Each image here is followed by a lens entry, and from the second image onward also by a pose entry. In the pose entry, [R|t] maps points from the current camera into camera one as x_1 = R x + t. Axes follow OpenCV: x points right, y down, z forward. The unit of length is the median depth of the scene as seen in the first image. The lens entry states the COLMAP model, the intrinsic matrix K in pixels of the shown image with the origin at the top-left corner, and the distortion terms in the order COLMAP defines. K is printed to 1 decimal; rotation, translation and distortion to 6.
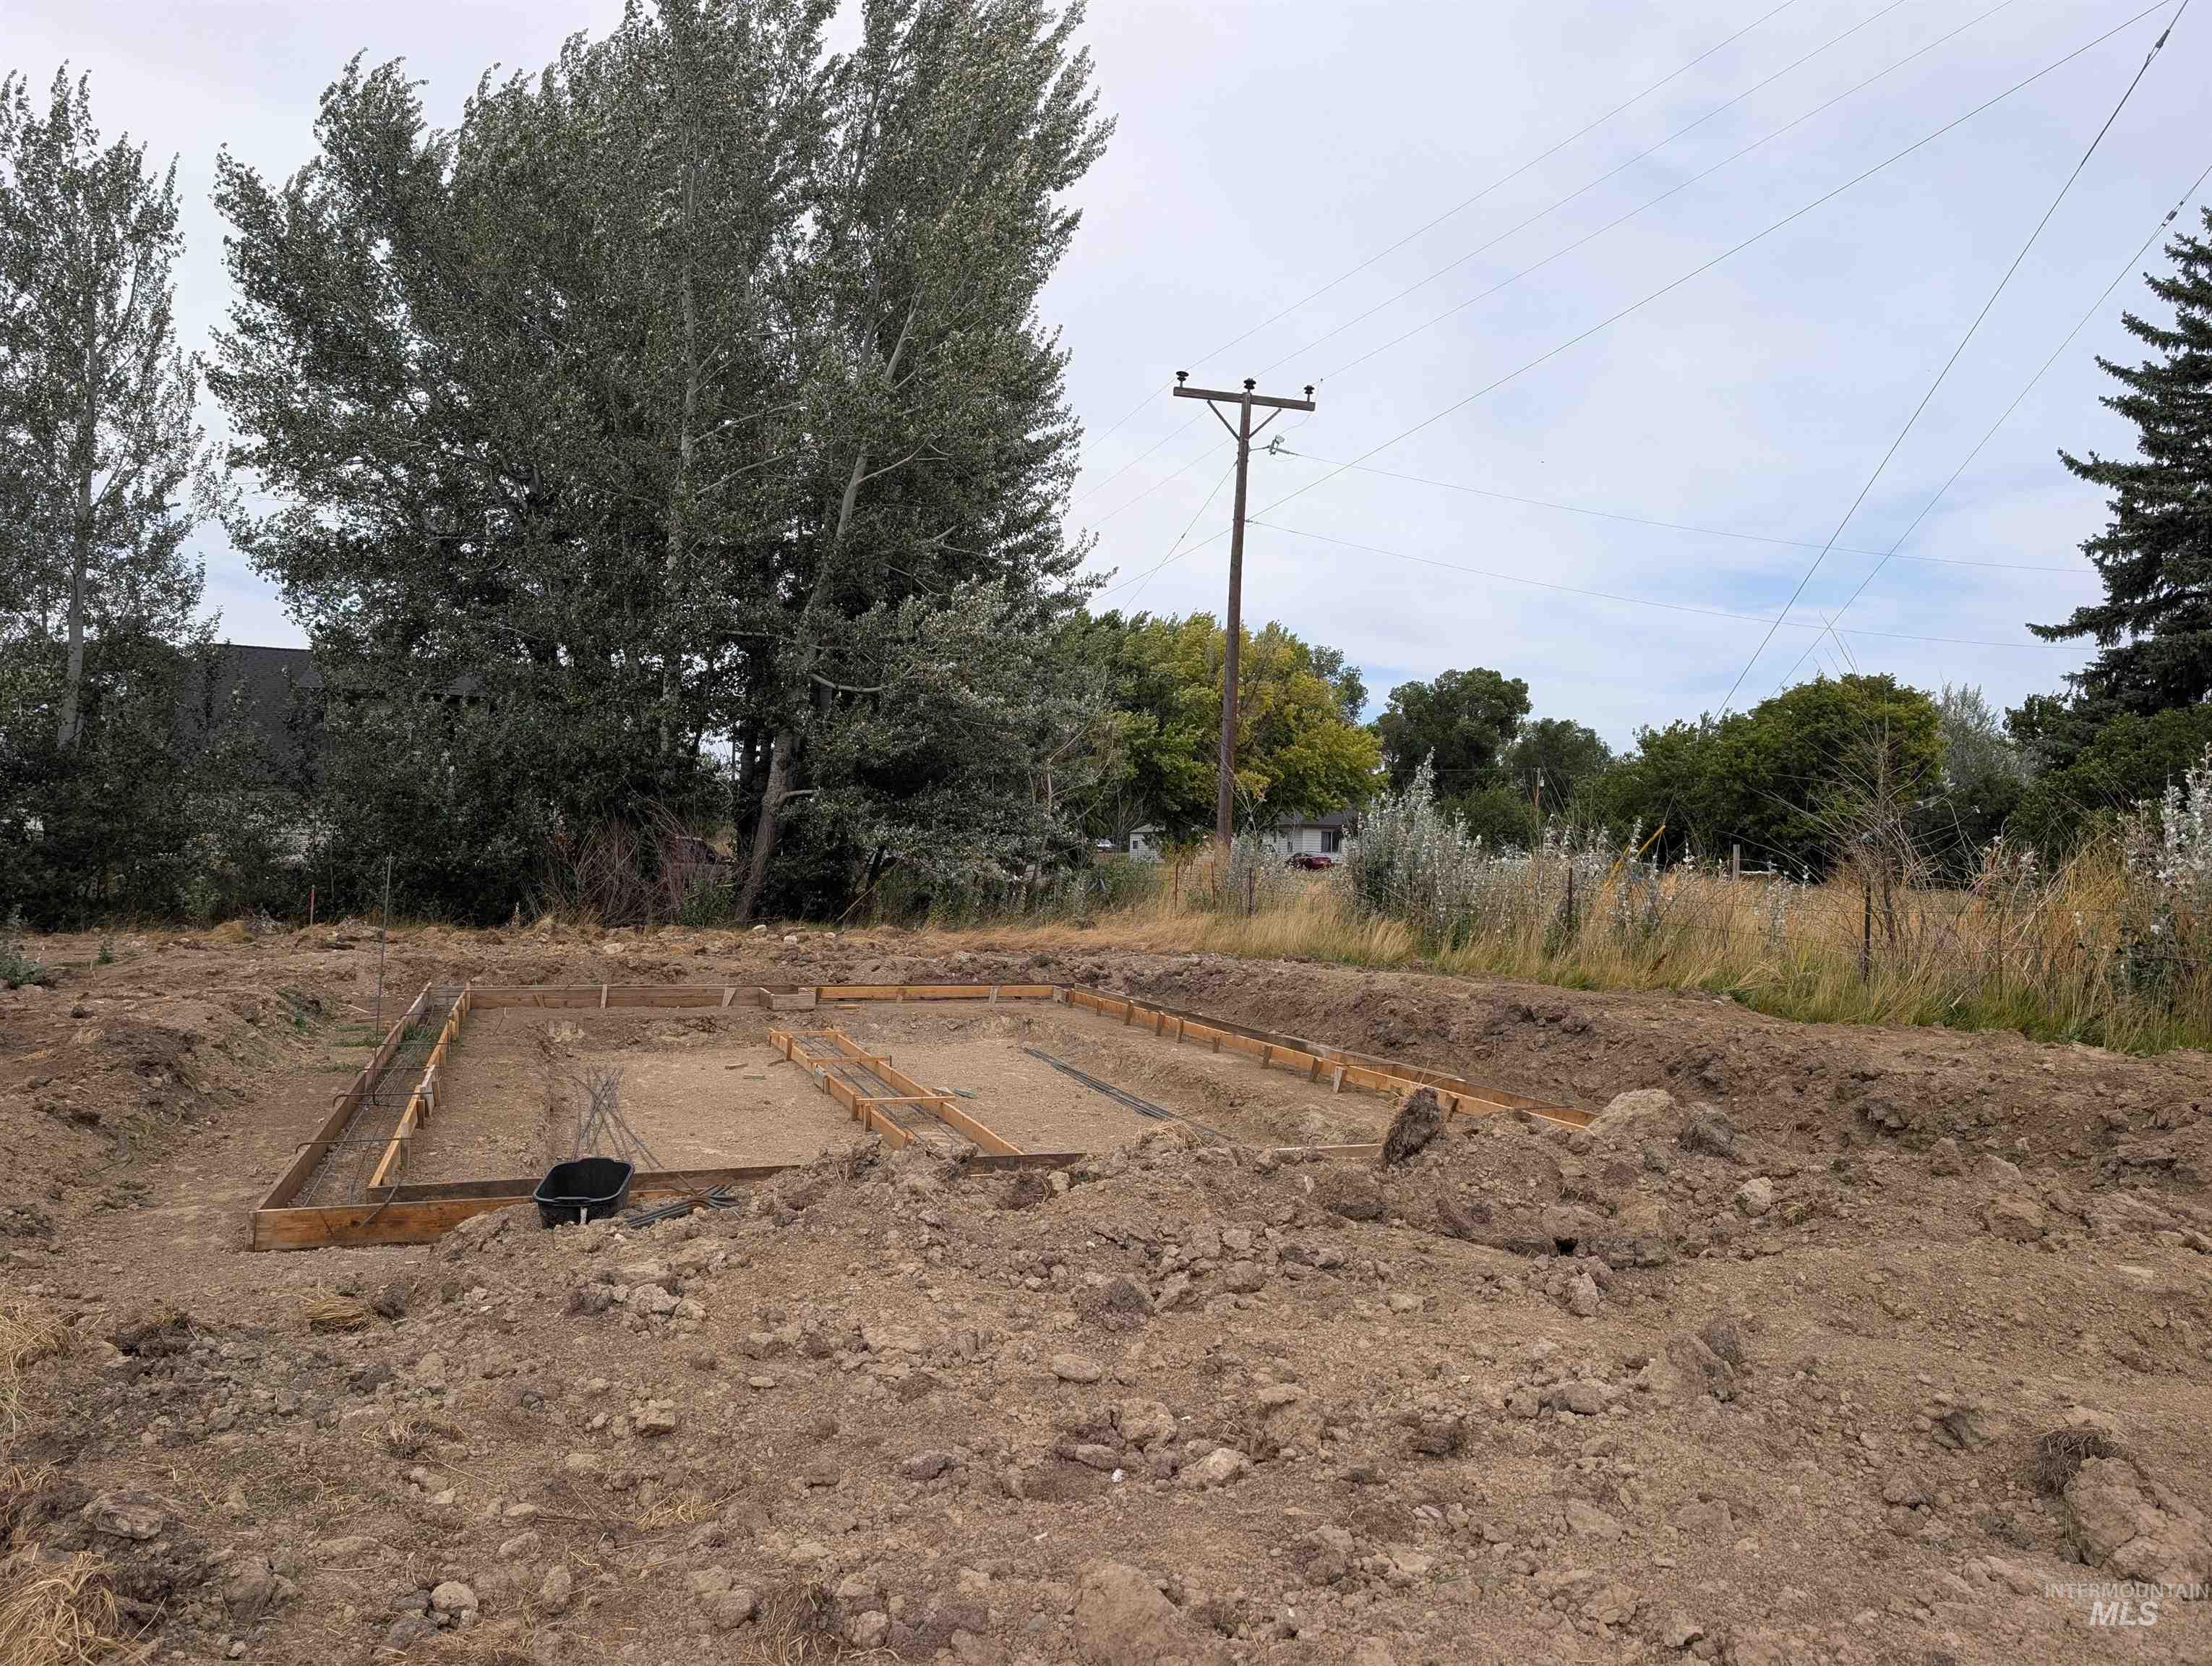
lens RADIAL K [[1537.9, 0, 1094.9], [0, 1537.9, 844.2], [0, 0, 1]] dist [0.001052, 0.004191]
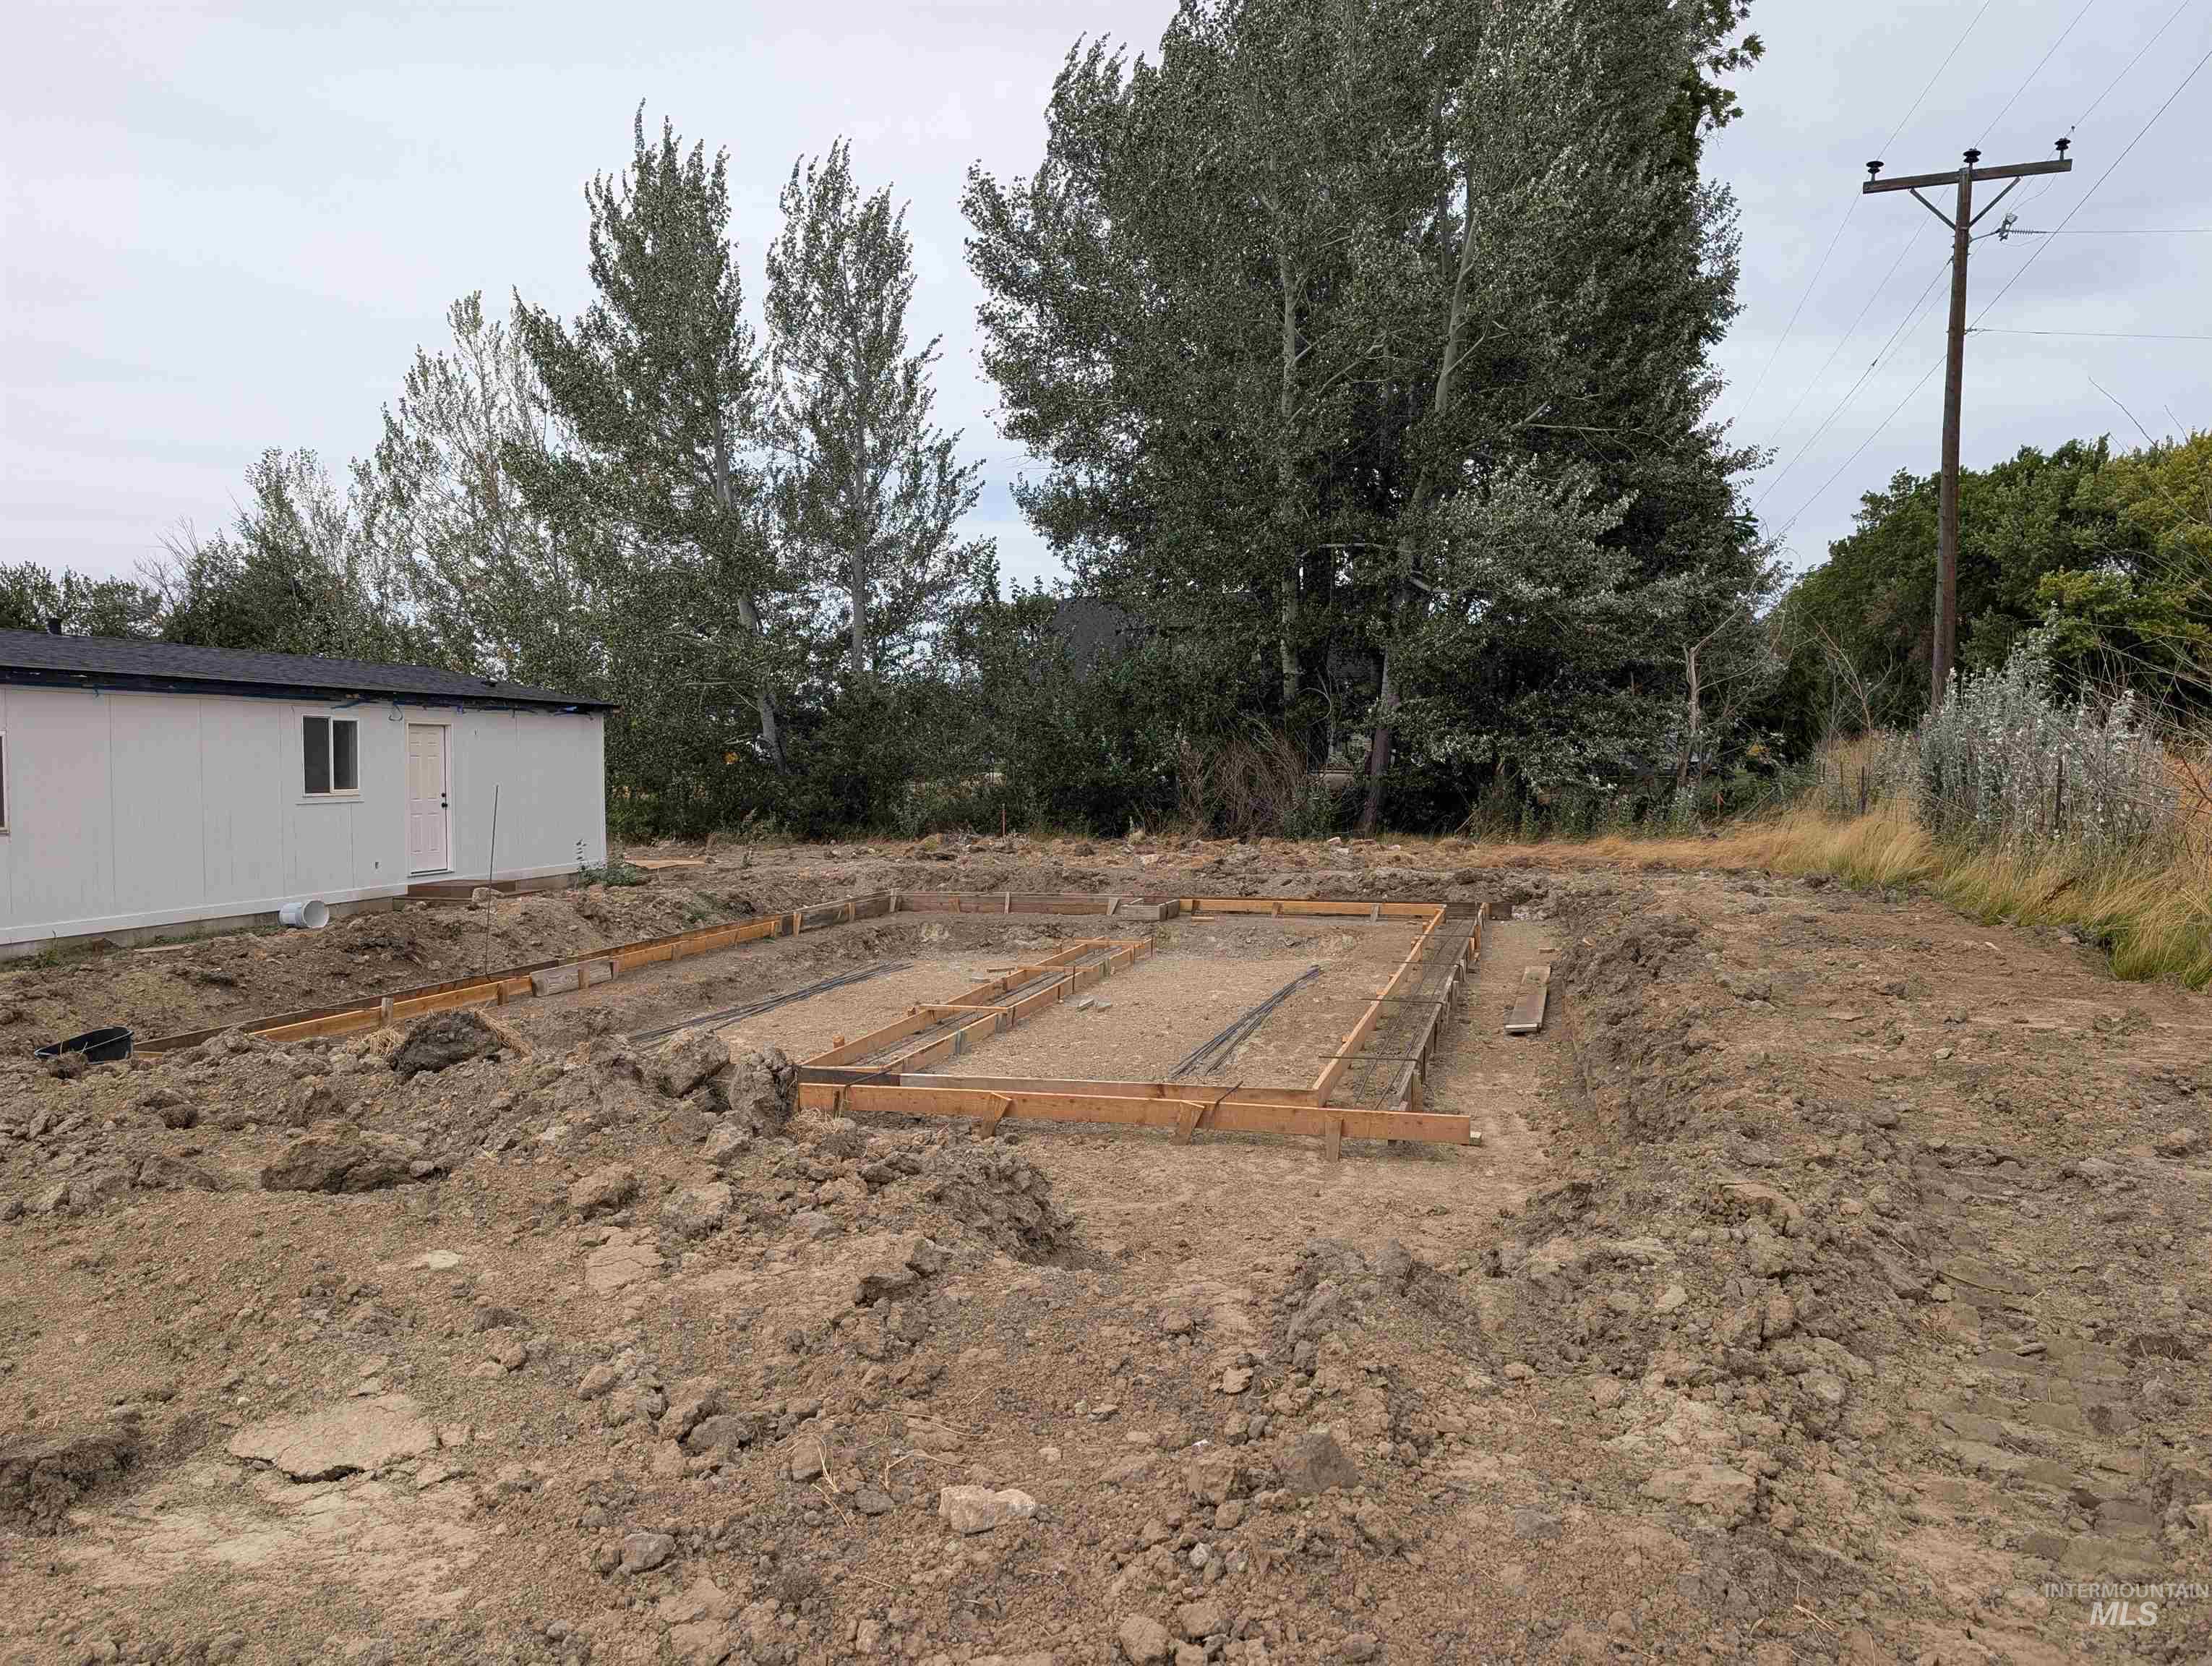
lens RADIAL K [[1590.7, 0, 1076.6], [0, 1590.7, 846.4], [0, 0, 1]] dist [0.005719, 0.002112]
pose [[0.820032, 0.003407, -0.572308, 0.225195], [0.030348, 0.998317, 0.049427, 0.001258], [0.571513, -0.057900, 0.818548, 0.050569]]
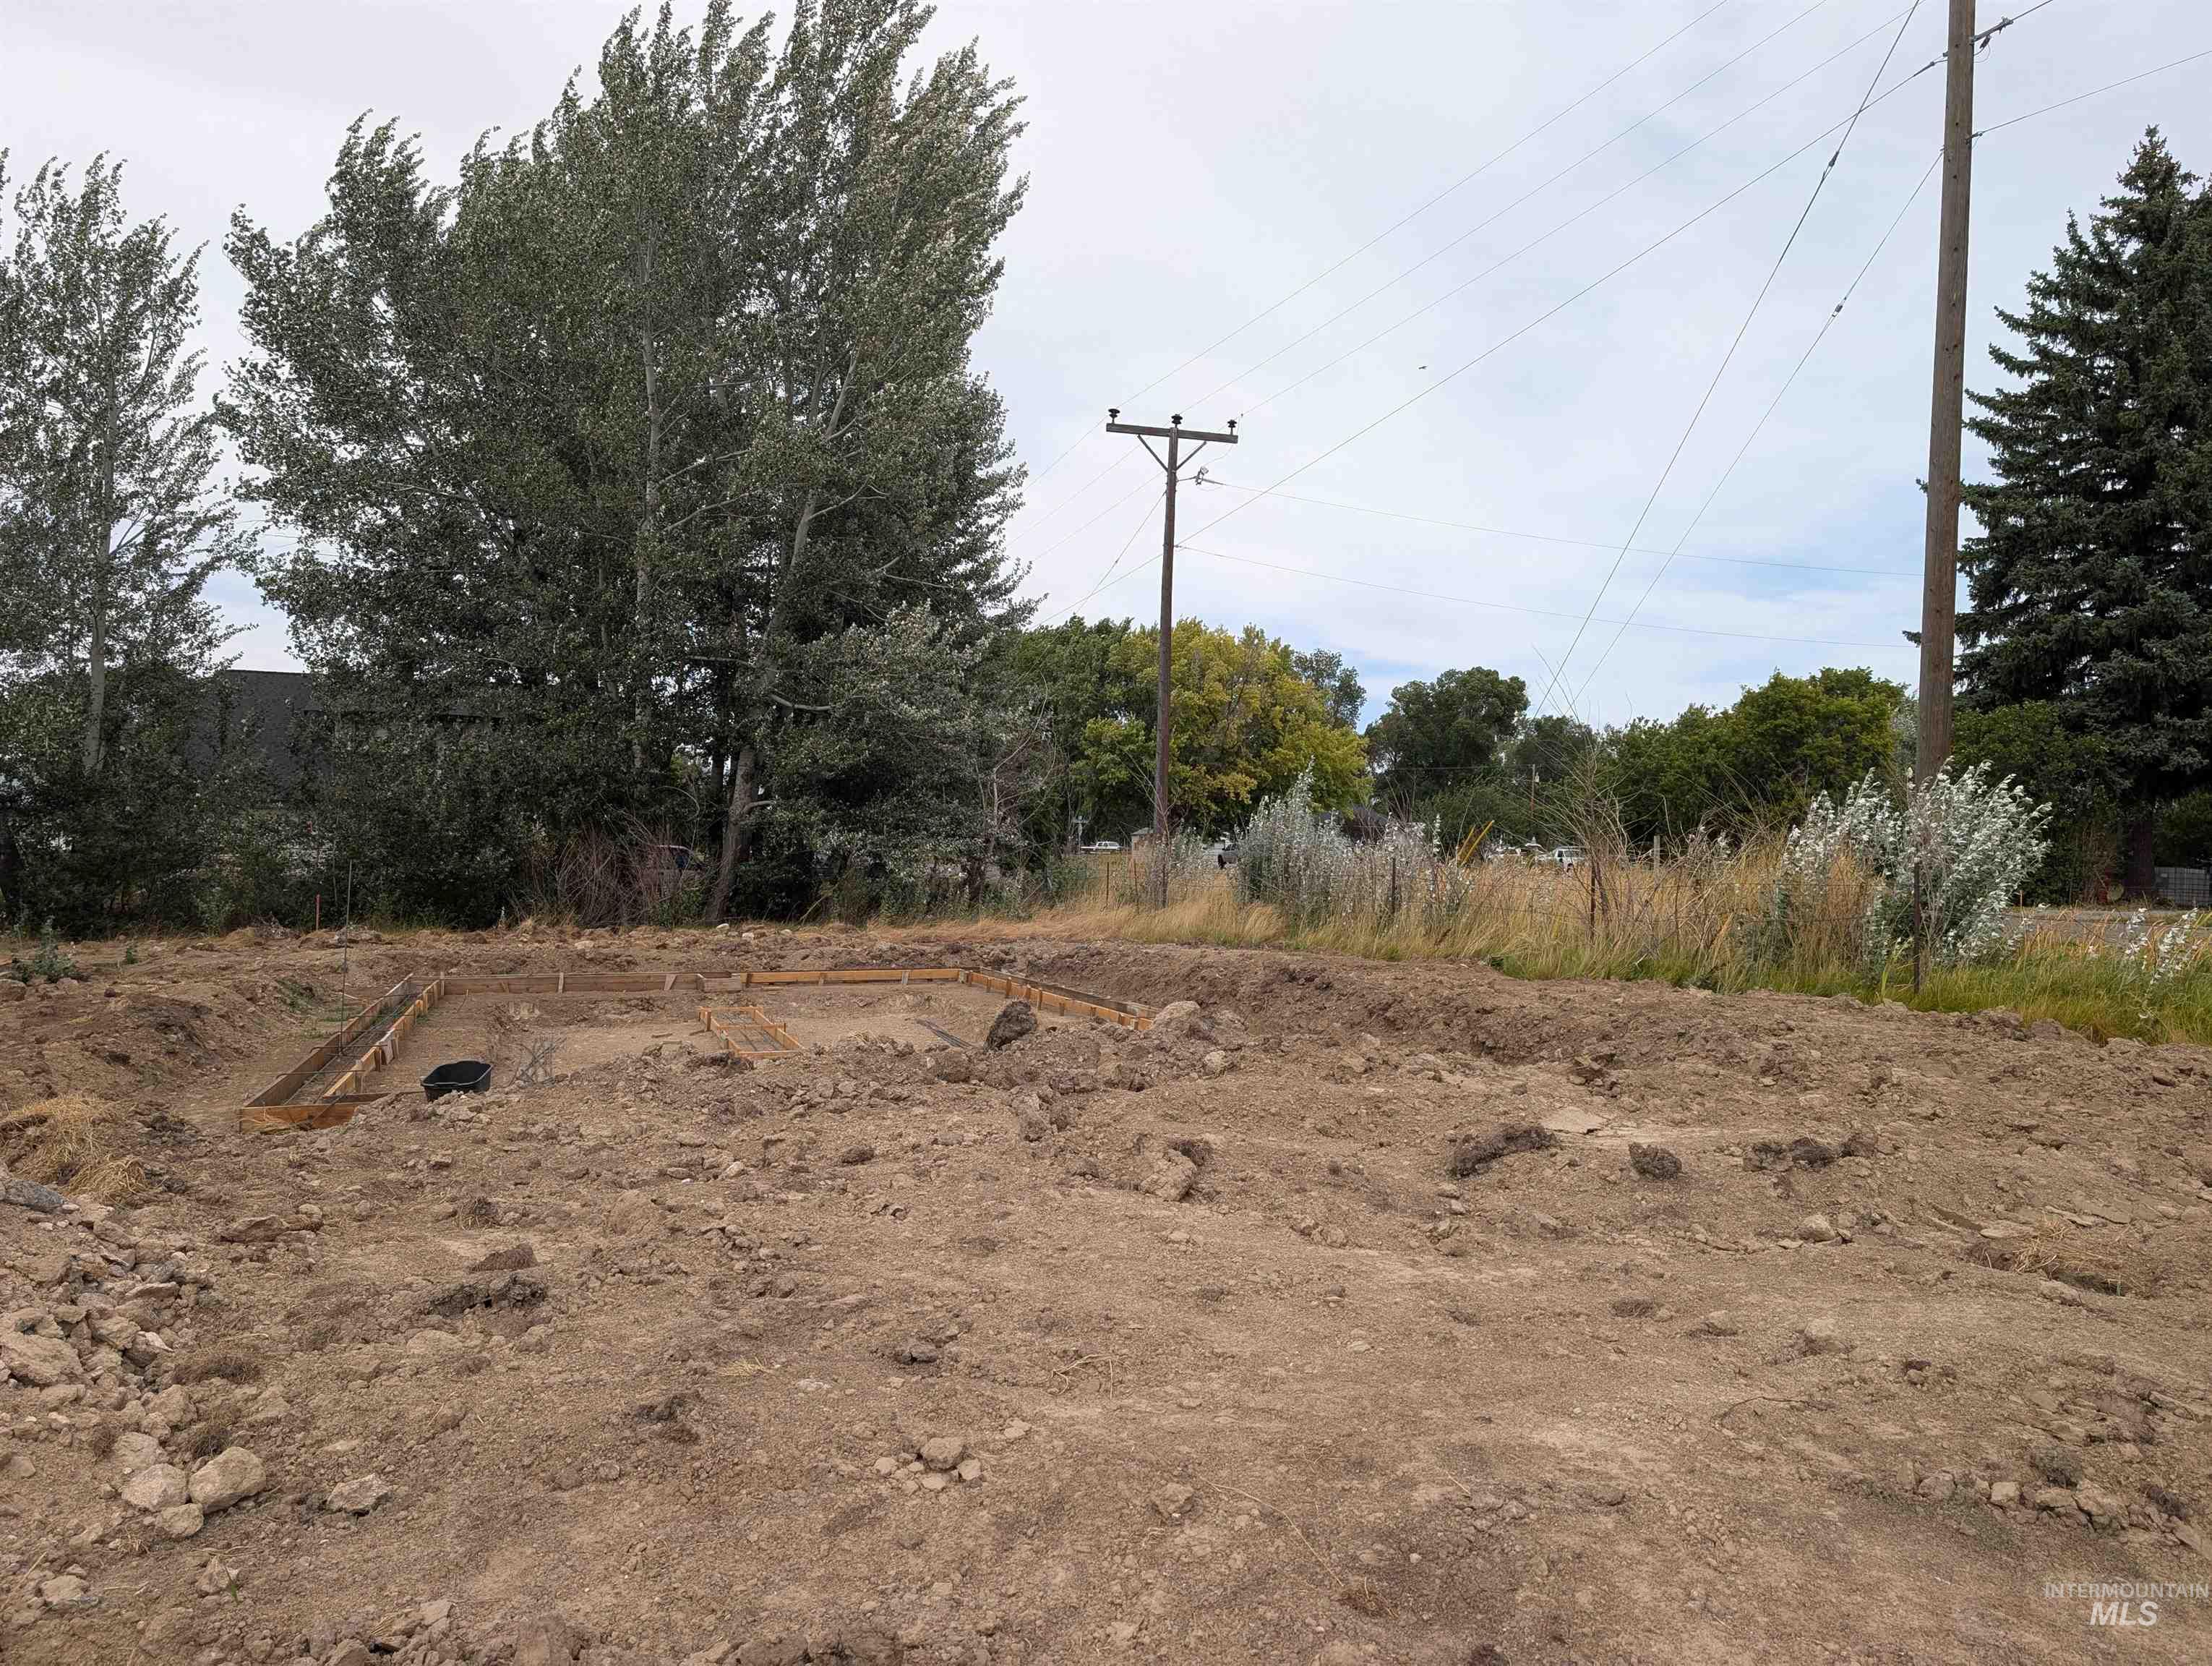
lens RADIAL K [[1527.4, 0, 1106.0], [0, 1527.4, 833.0], [0, 0, 1]] dist [0.002971, -0.000474]
pose [[0.999862, -0.016478, -0.002099, 0.055846], [0.016457, 0.999821, -0.009336, 0.002226], [0.002253, 0.009301, 0.999954, -0.087947]]
